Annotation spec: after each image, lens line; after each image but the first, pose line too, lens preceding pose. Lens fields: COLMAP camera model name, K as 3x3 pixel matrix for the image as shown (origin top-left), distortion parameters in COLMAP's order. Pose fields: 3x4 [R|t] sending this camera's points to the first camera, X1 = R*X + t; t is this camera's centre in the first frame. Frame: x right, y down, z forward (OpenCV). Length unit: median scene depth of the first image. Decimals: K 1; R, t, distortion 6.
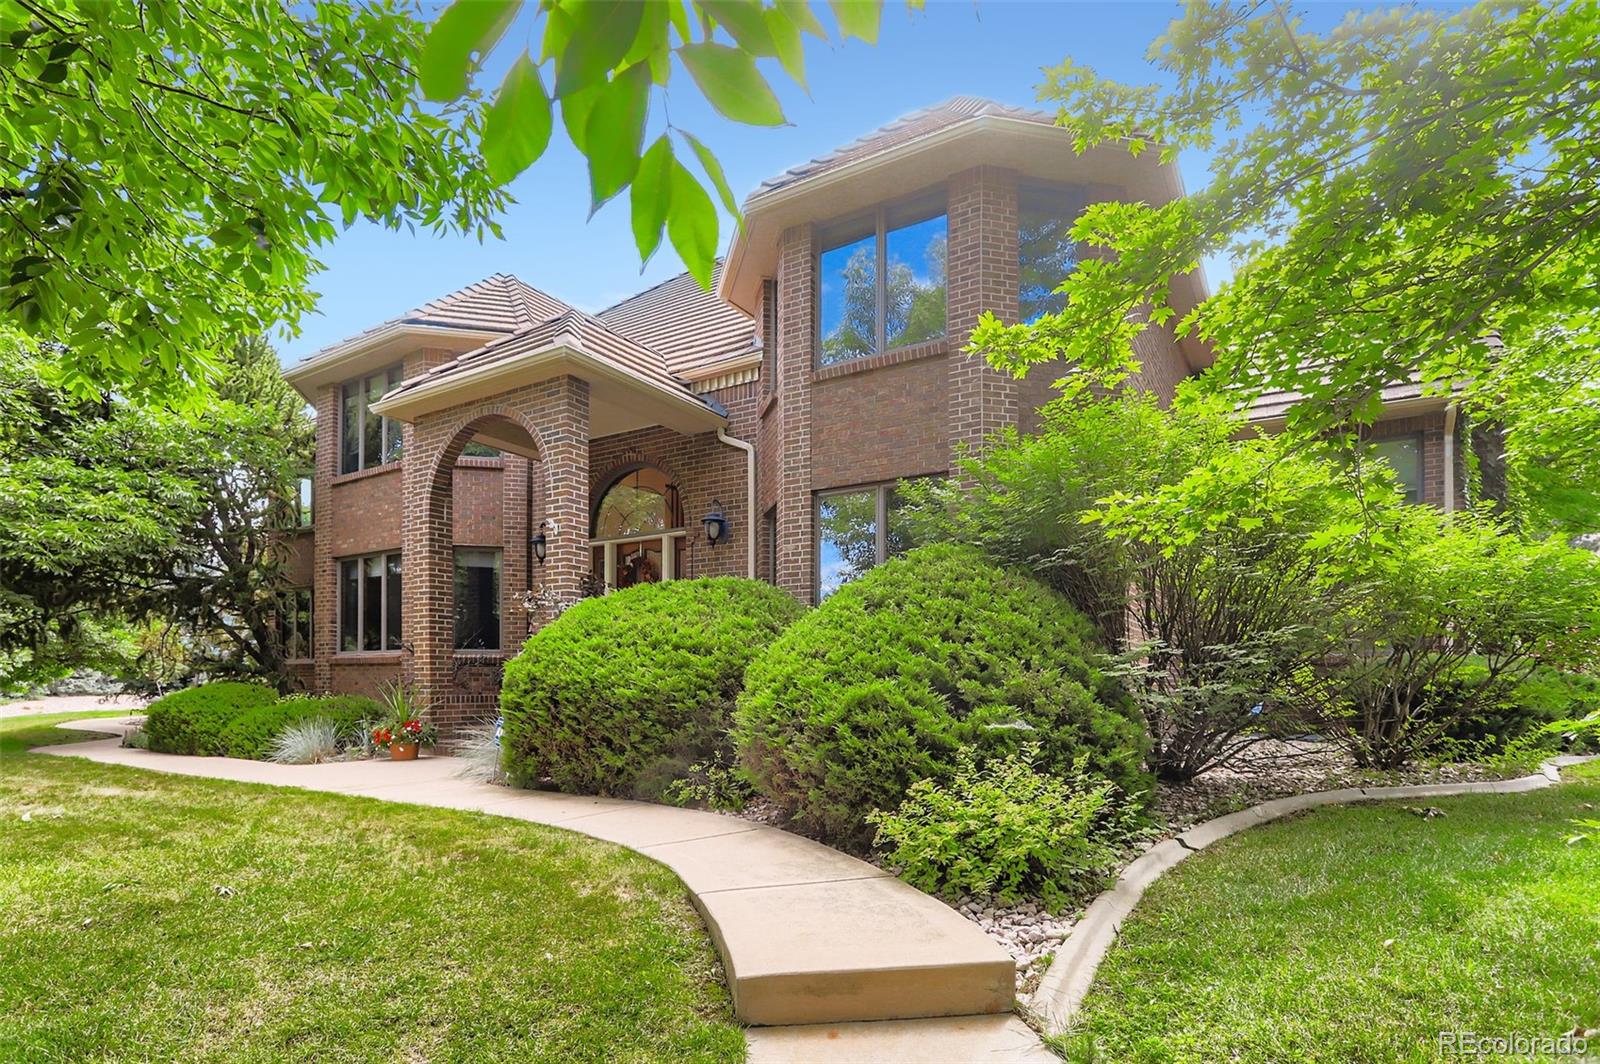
lens RADIAL K [[836.0, 0, 800.0], [0, 836.0, 532.0], [0, 0, 1]] dist [-0.001410, 0.018234]
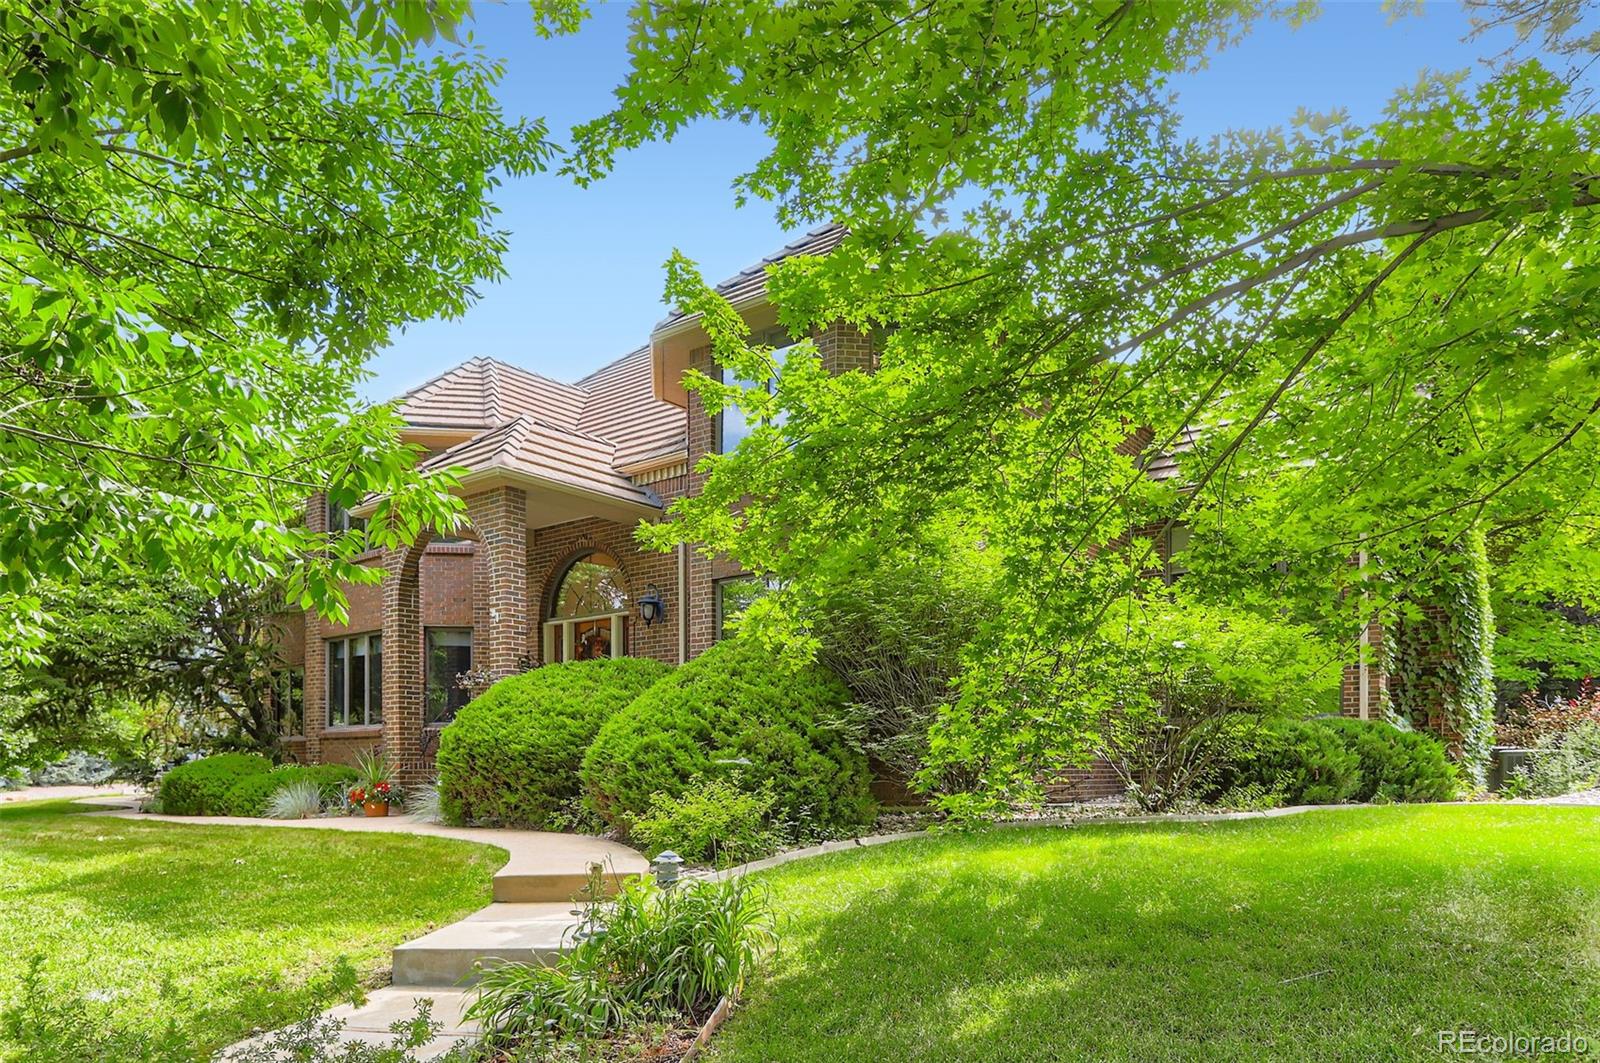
lens RADIAL K [[1068.8, 0, 801.4], [0, 1068.8, 553.8], [0, 0, 1]] dist [0.061760, -0.000398]
pose [[0.994350, -0.022221, -0.103798, 0.245433], [0.019794, 0.999508, -0.024349, -0.039385], [0.104288, 0.022157, 0.994300, -0.389094]]
